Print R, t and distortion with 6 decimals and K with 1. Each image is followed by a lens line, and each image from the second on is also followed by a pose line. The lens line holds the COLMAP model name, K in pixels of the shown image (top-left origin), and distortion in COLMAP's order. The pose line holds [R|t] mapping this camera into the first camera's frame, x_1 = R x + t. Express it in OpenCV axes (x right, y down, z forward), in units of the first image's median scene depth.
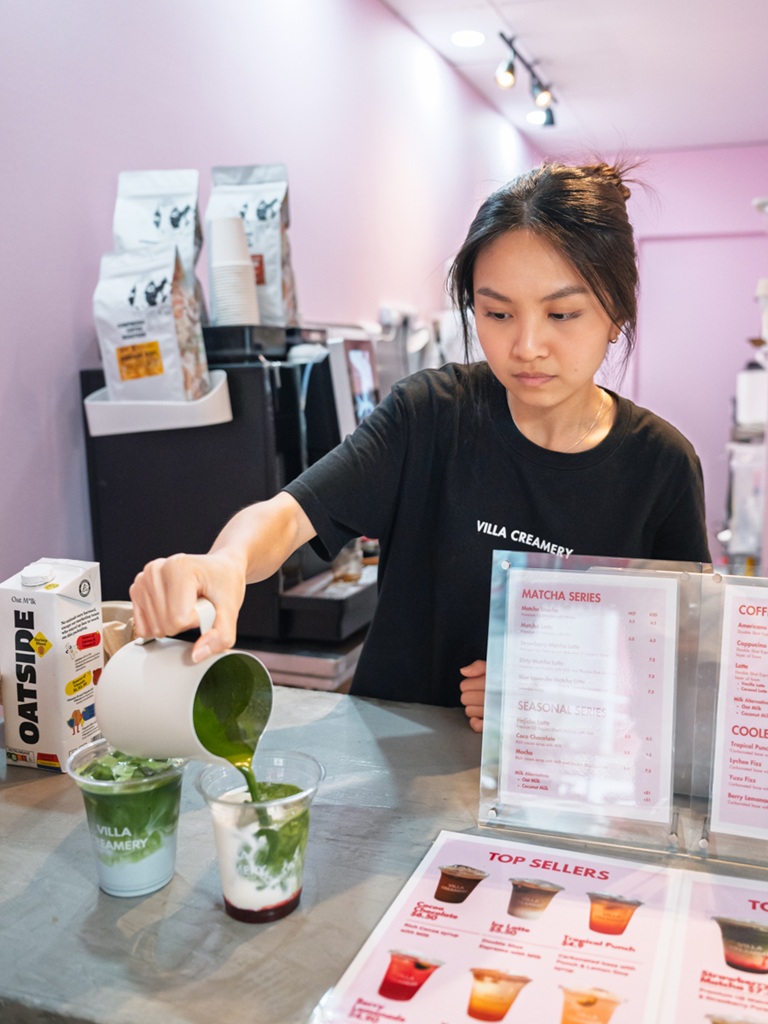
lens RADIAL K [[1251.9, 0, 385.3], [0, 1251.9, 504.9], [0, 0, 1]] dist [0.016900, 0.000000]
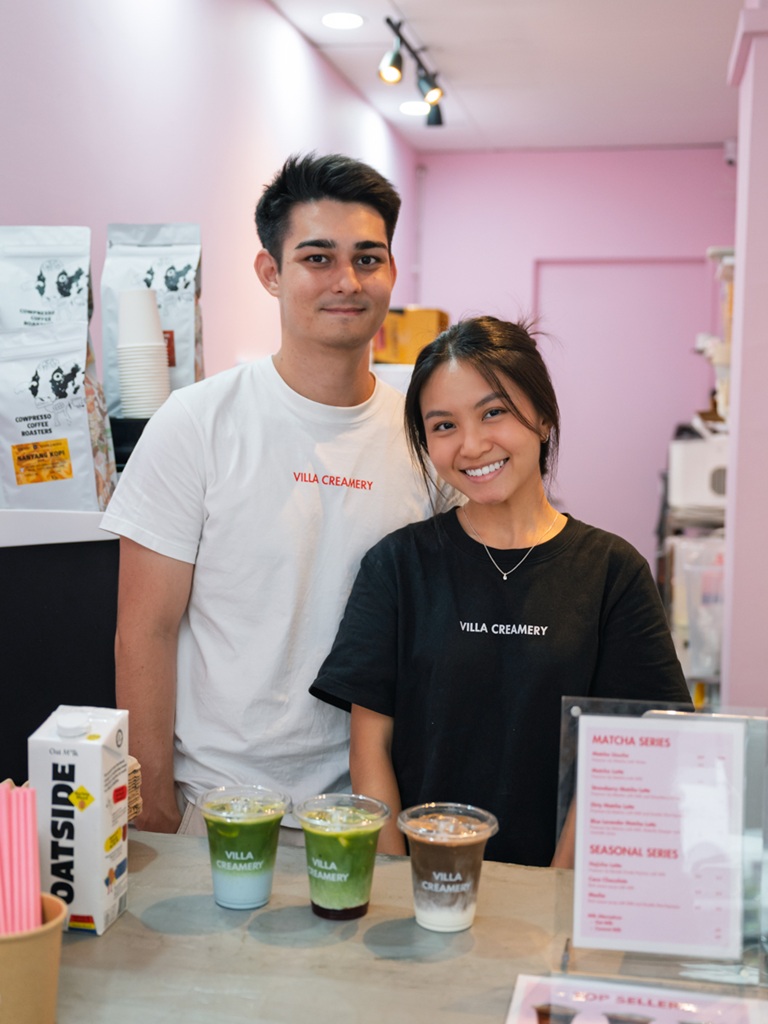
lens RADIAL K [[1813.7, 0, 383.8], [0, 1813.7, 516.5], [0, 0, 1]] dist [0.003662, 0.000000]
pose [[0.989949, 0.004173, 0.141363, -0.141595], [0.002072, 0.999029, -0.044003, -0.024144], [-0.141410, 0.043853, 0.988979, -0.234960]]
